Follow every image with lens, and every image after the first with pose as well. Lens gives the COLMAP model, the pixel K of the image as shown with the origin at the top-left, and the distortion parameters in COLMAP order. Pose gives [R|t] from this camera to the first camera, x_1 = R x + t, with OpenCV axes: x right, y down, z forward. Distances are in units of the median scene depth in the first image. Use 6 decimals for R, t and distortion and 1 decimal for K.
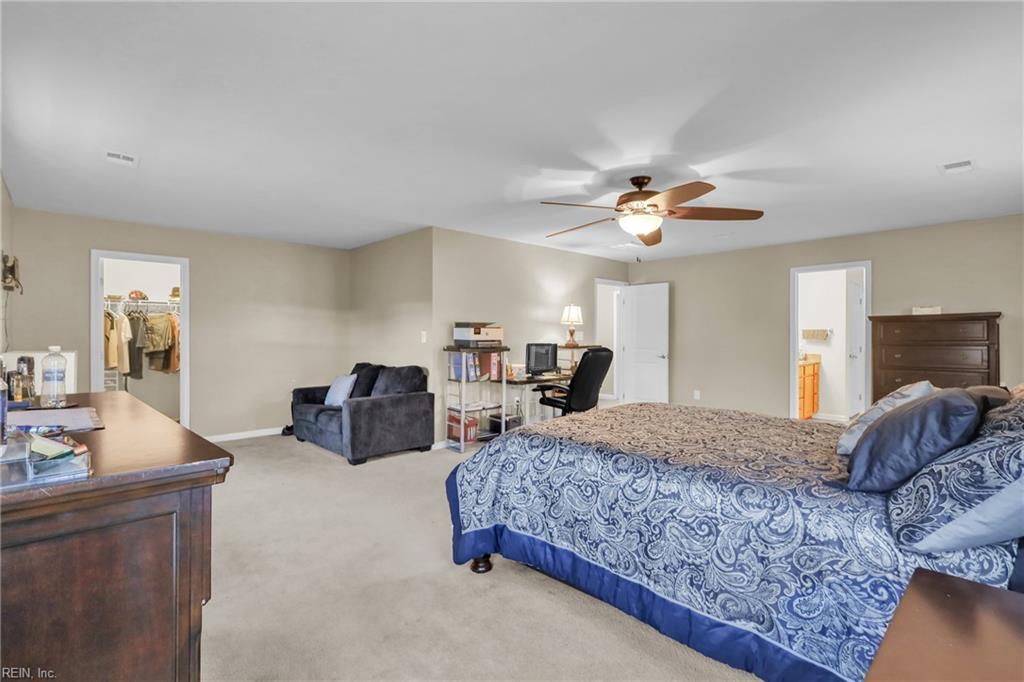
lens RADIAL K [[473.2, 0, 520.0], [0, 473.2, 337.2], [0, 0, 1]] dist [0.042413, 0.000063]
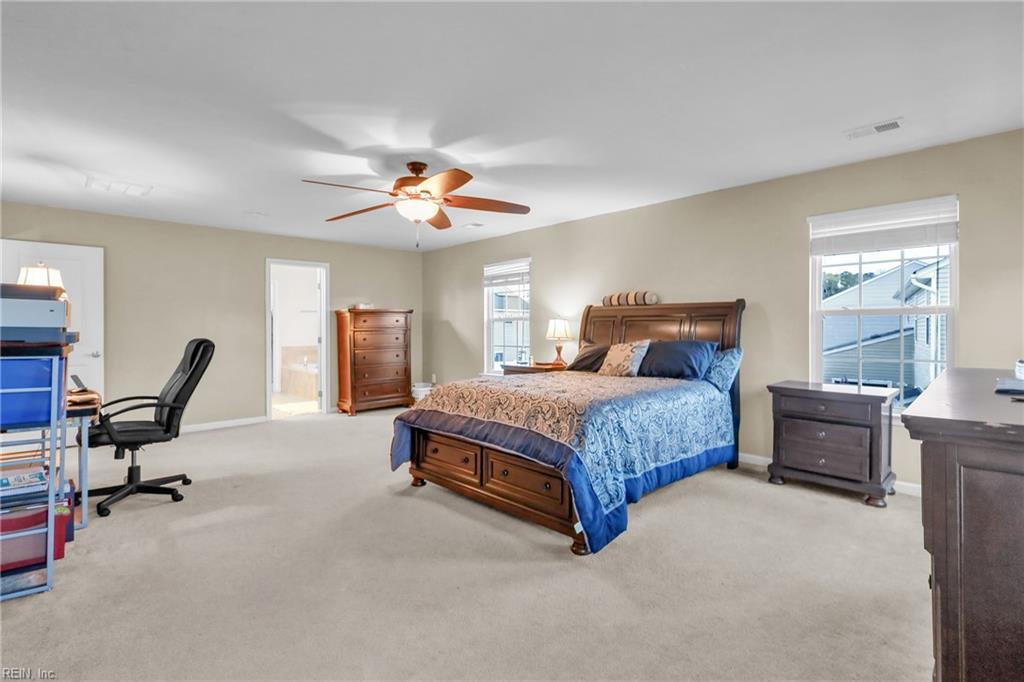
lens RADIAL K [[473.2, 0, 520.0], [0, 473.2, 337.2], [0, 0, 1]] dist [0.042413, 0.000063]
pose [[0.027537, -0.022874, 0.999359, -0.758867], [0.009438, 0.999700, 0.022622, 0.008798], [-0.999576, 0.008809, 0.027745, 0.768579]]
